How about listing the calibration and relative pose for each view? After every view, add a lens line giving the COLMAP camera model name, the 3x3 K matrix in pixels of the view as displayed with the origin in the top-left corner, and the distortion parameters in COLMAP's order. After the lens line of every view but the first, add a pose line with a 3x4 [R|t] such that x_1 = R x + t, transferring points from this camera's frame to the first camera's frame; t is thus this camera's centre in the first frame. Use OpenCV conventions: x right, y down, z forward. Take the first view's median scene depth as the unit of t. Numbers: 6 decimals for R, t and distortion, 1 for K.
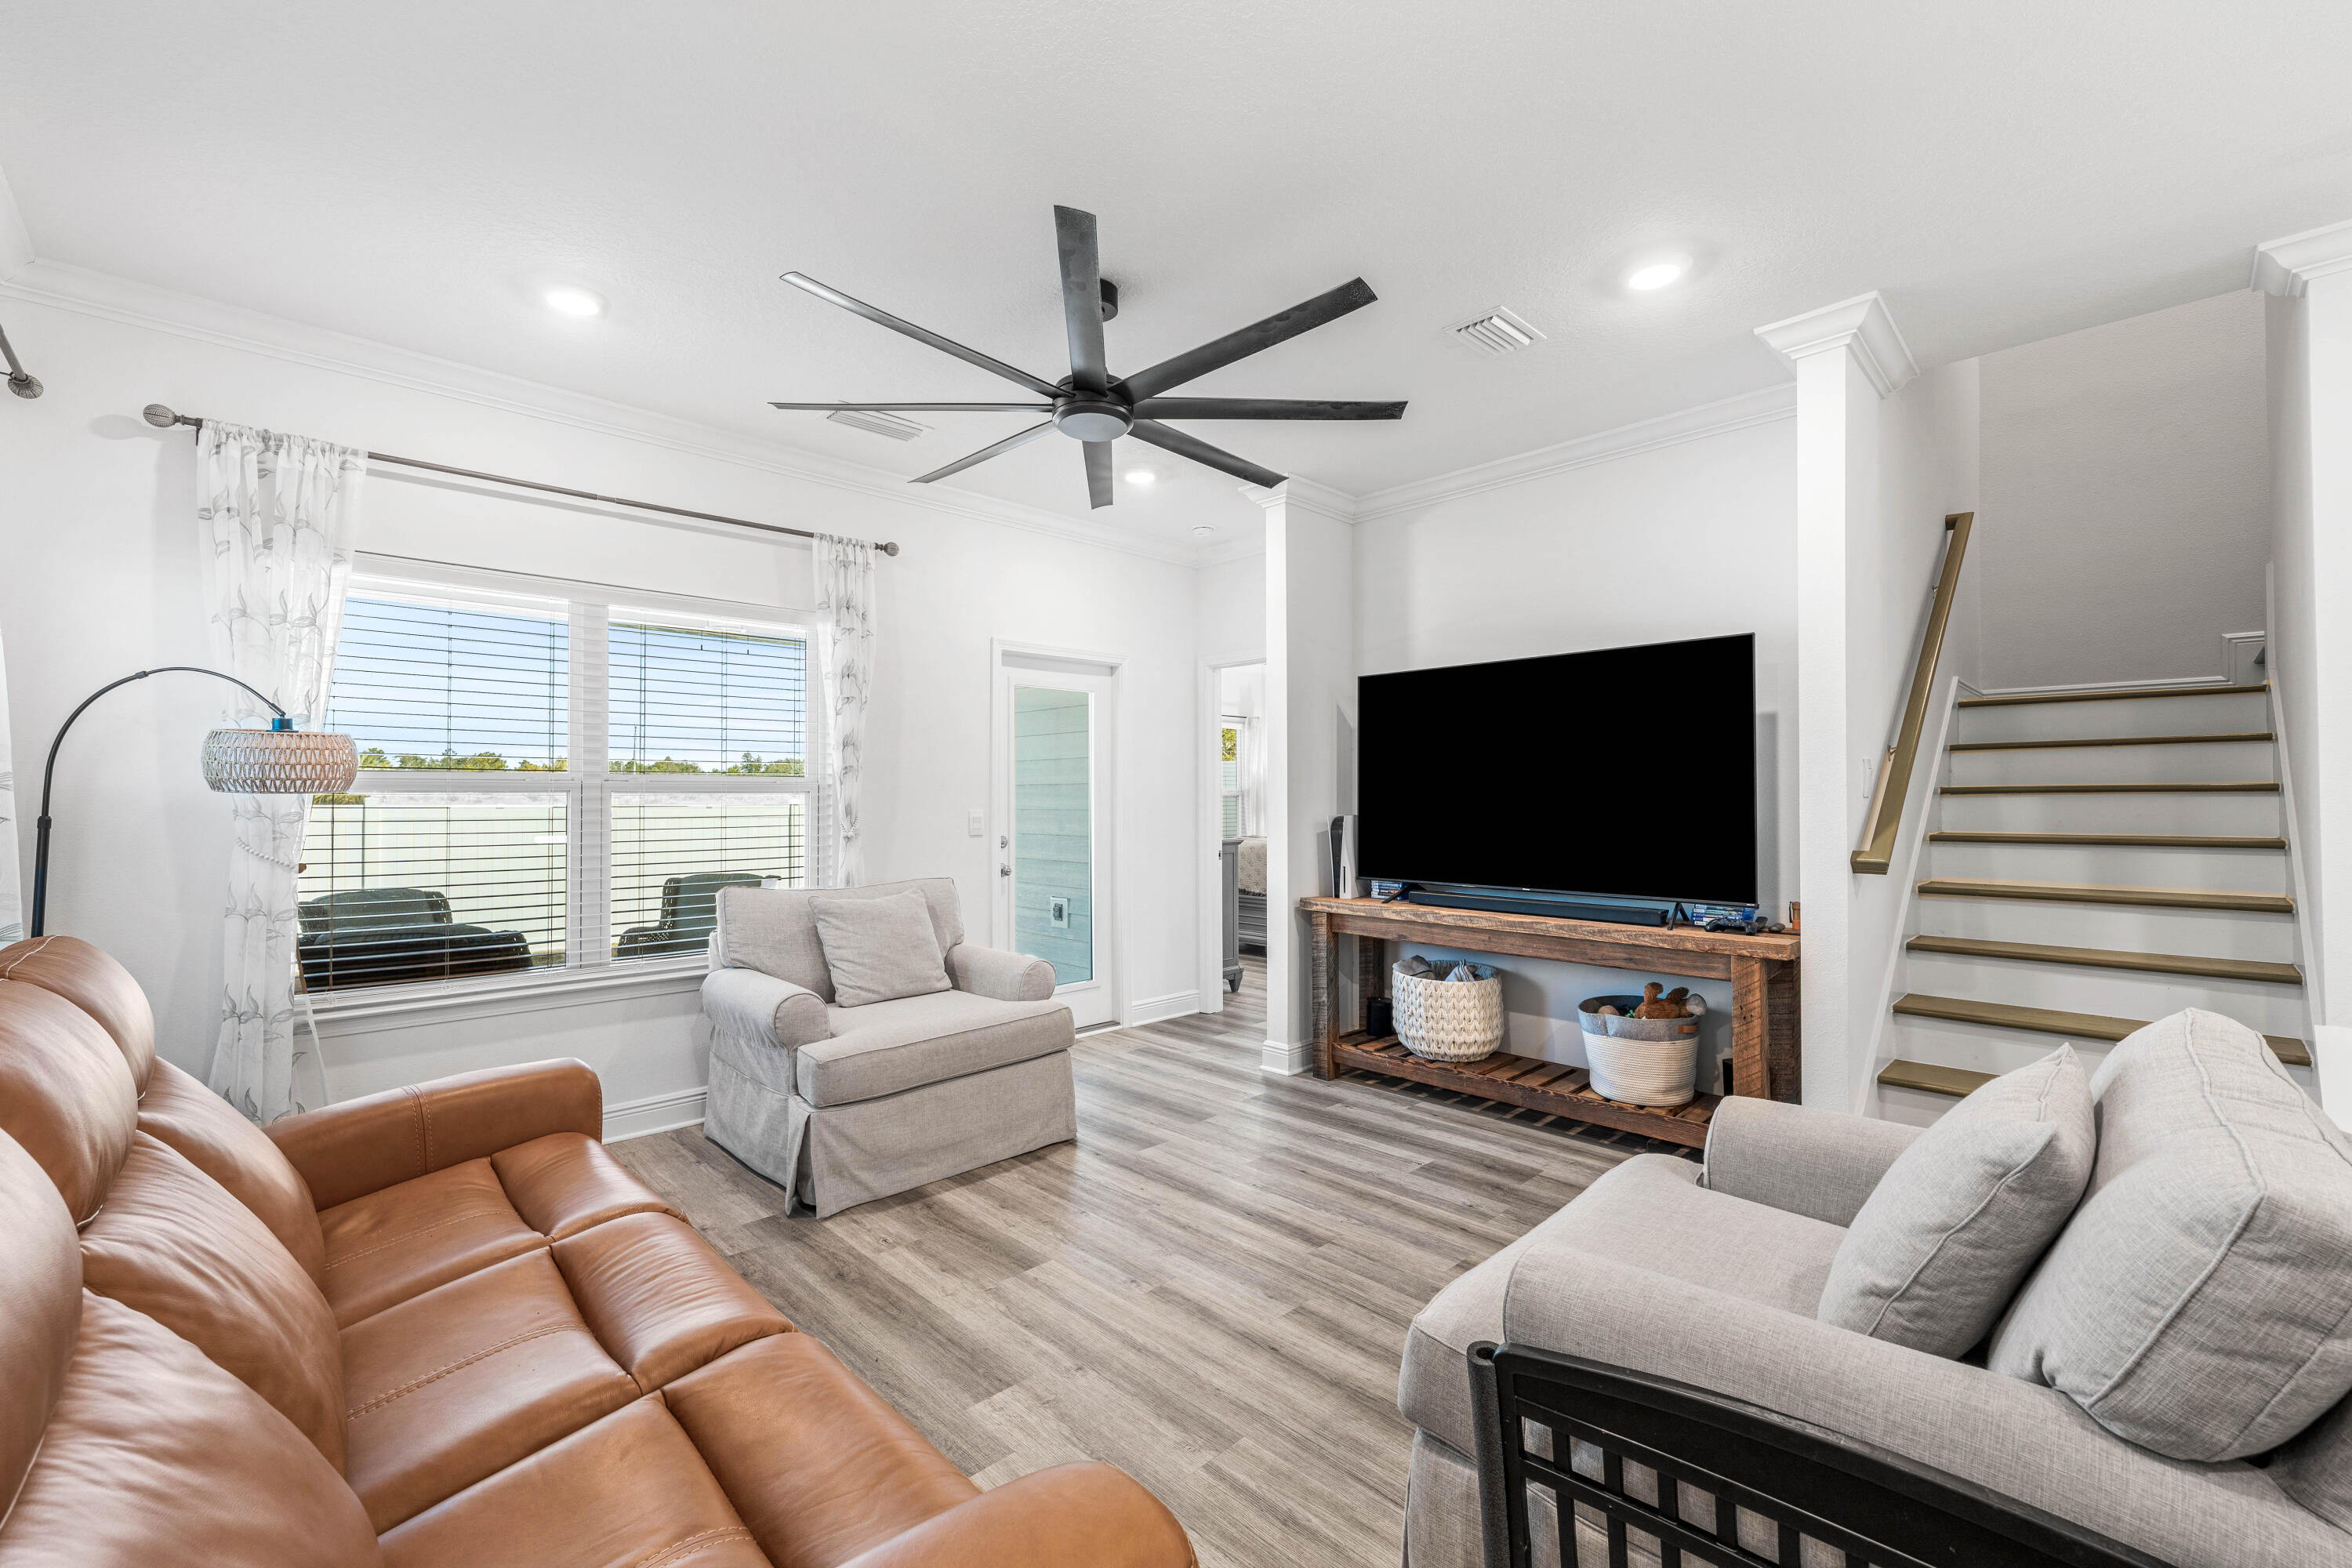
lens RADIAL K [[989.8, 0, 1155.0], [0, 989.8, 781.7], [0, 0, 1]] dist [-0.000136, 0.000460]
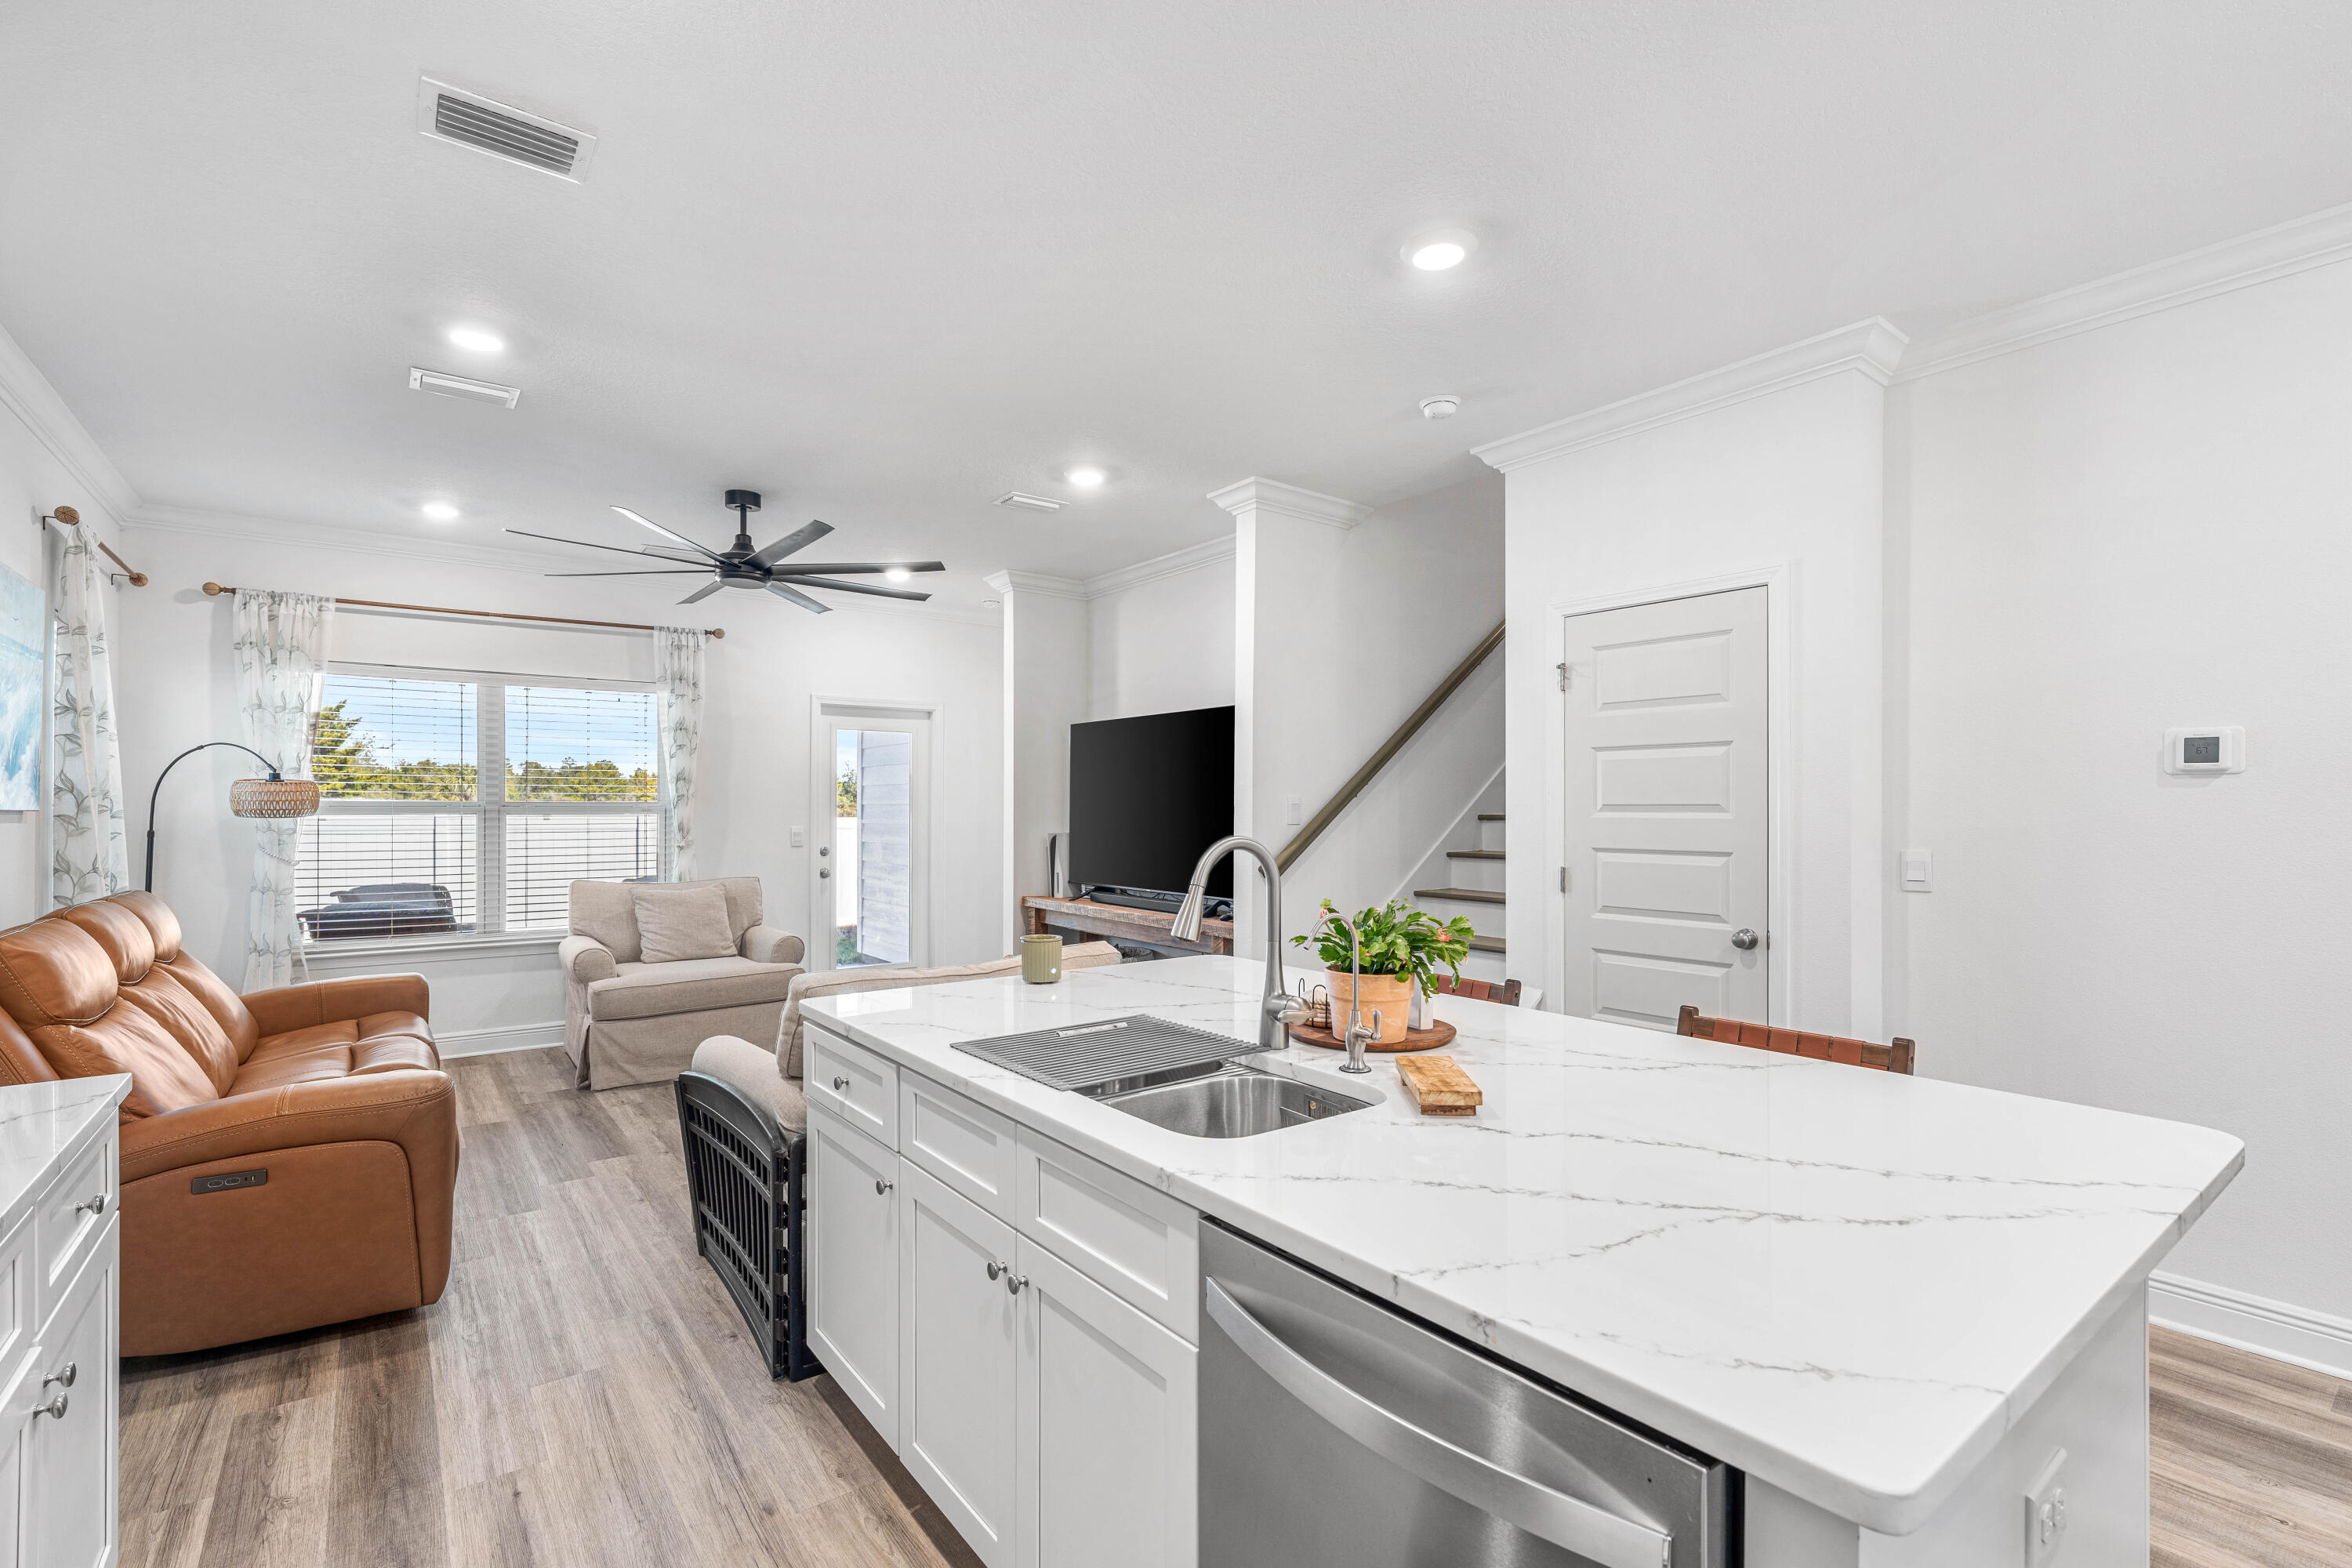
lens RADIAL K [[1053.5, 0, 1130.6], [0, 1053.5, 807.0], [0, 0, 1]] dist [0.005224, -0.000461]
pose [[0.991630, 0.004045, -0.129051, 0.684260], [-0.001944, 0.999864, 0.016407, -0.033657], [0.129100, -0.016018, 0.991502, -0.512089]]
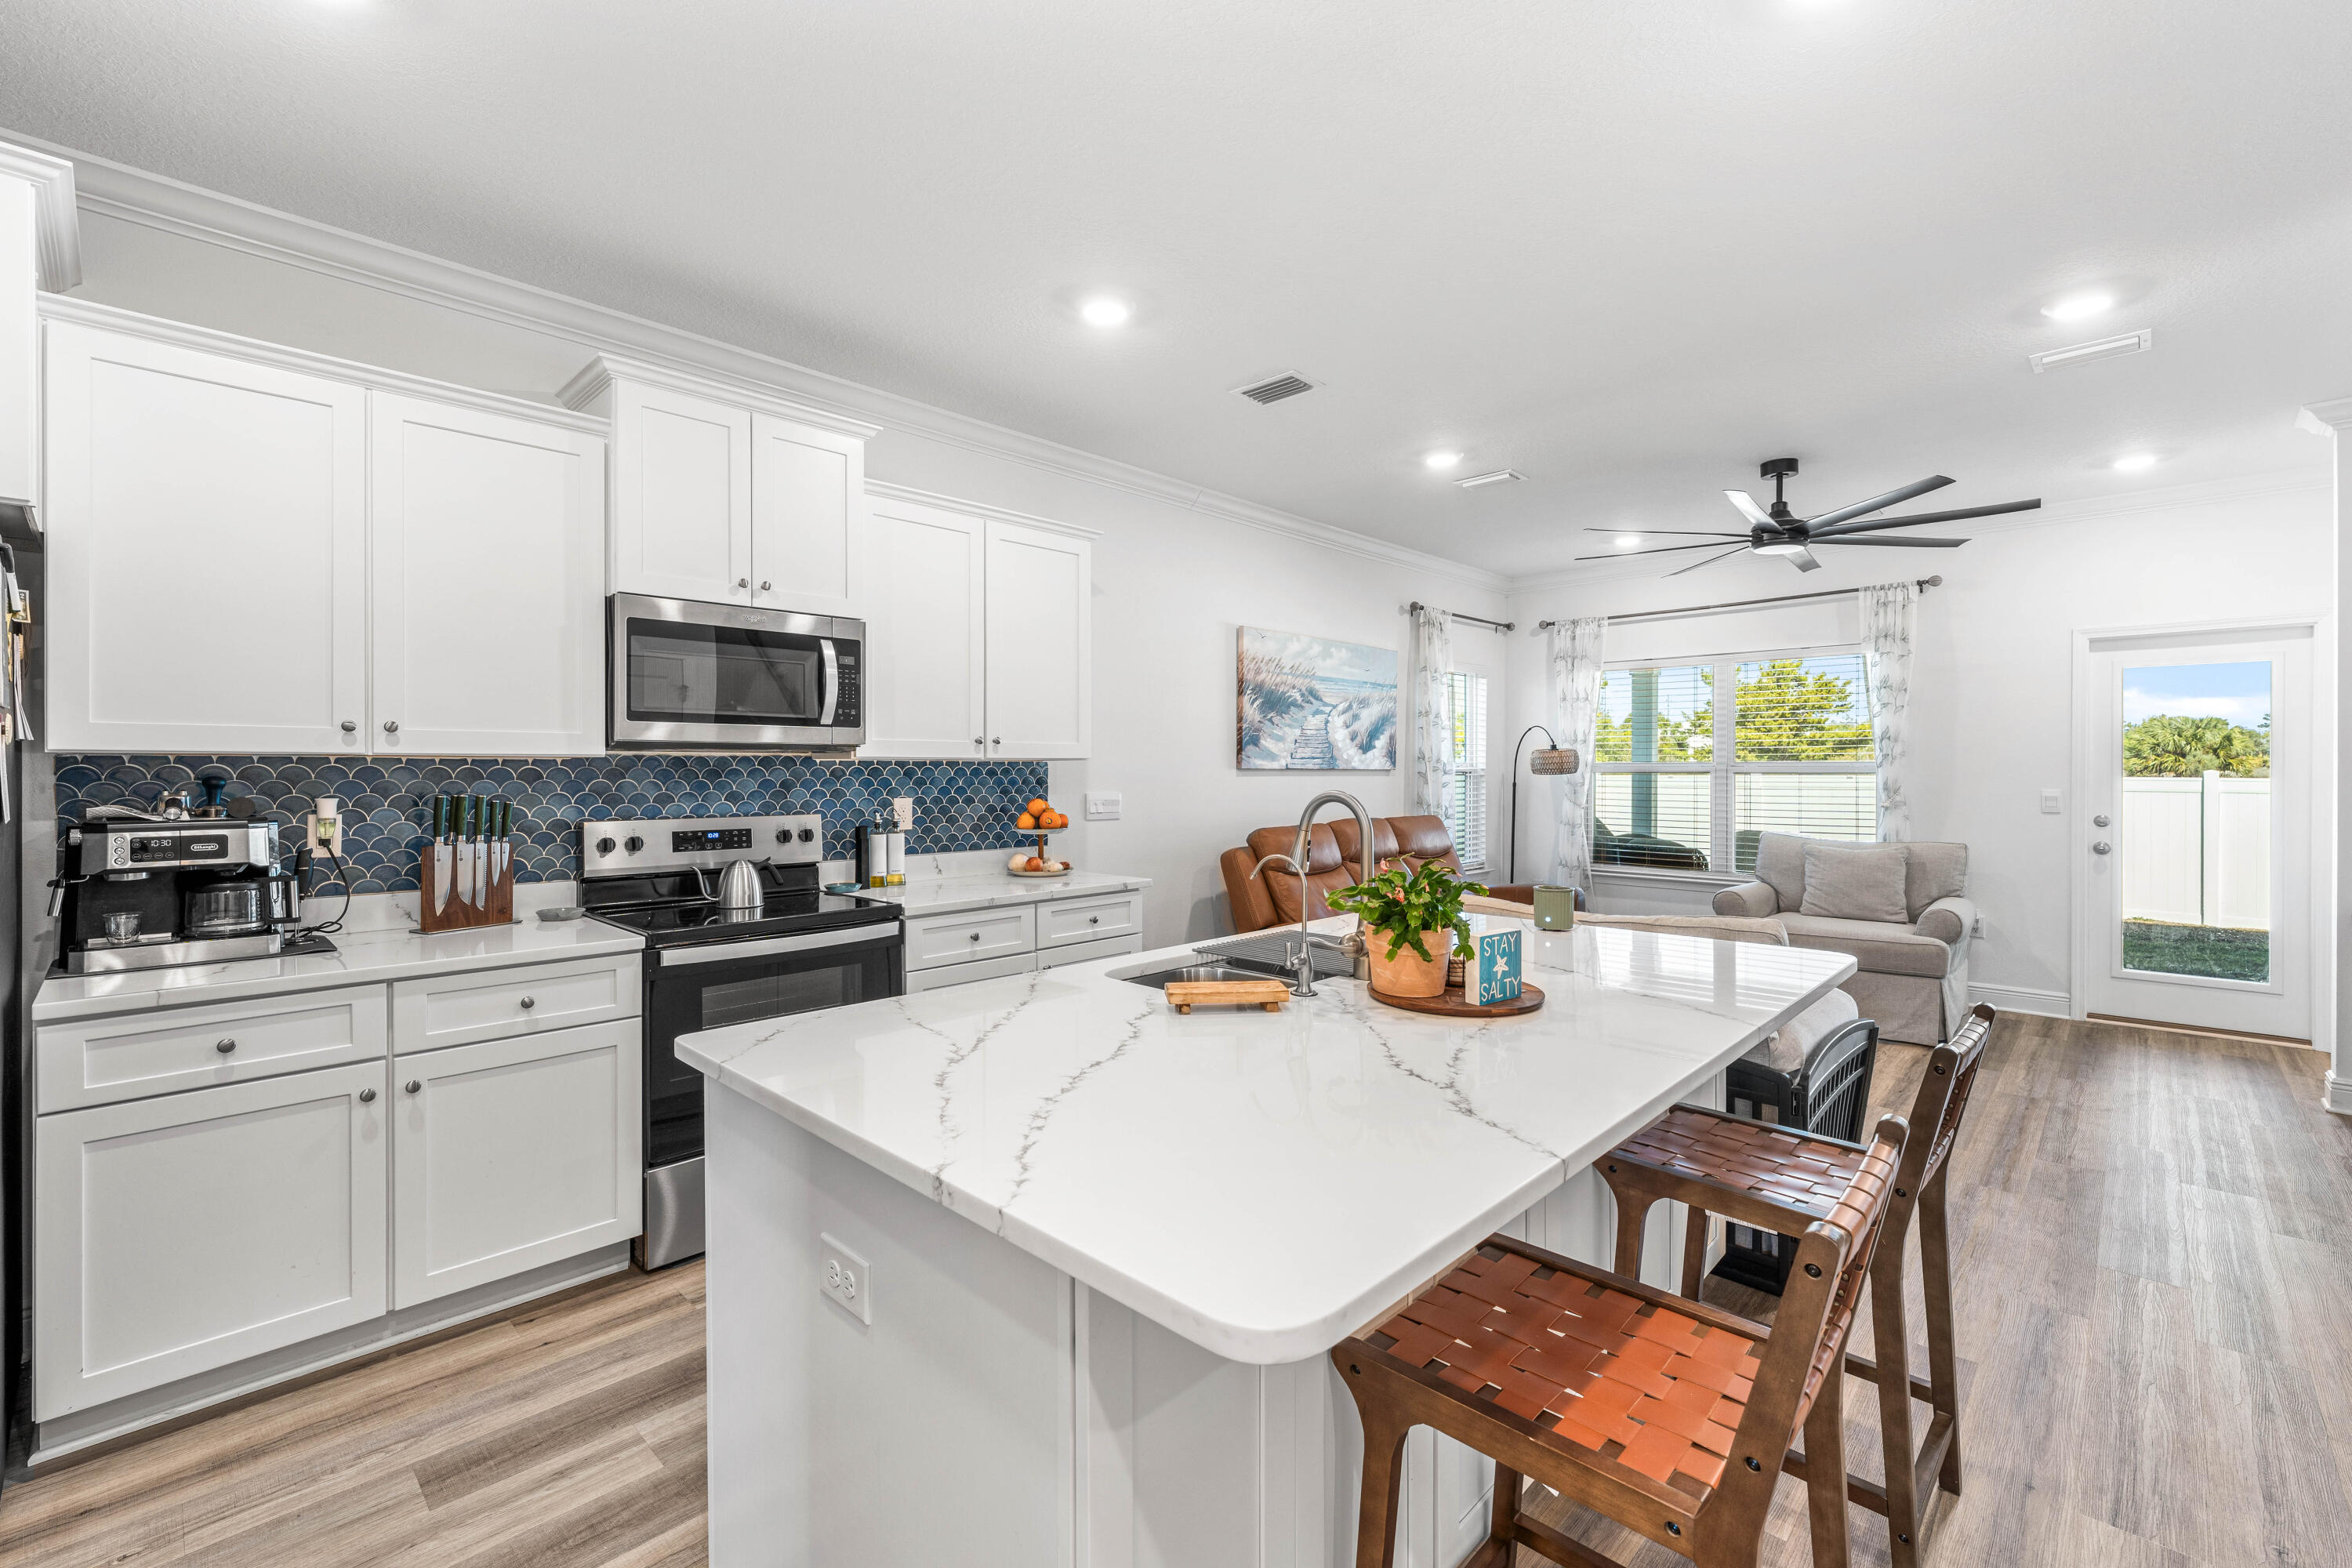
lens RADIAL K [[989.8, 0, 1199.7], [0, 989.8, 774.8], [0, 0, 1]] dist [-0.000136, 0.000460]
pose [[0.046629, 0.010725, -0.998855, 1.370978], [0.017336, 0.999783, 0.011545, -0.026825], [0.998762, -0.017855, 0.046433, -0.004394]]
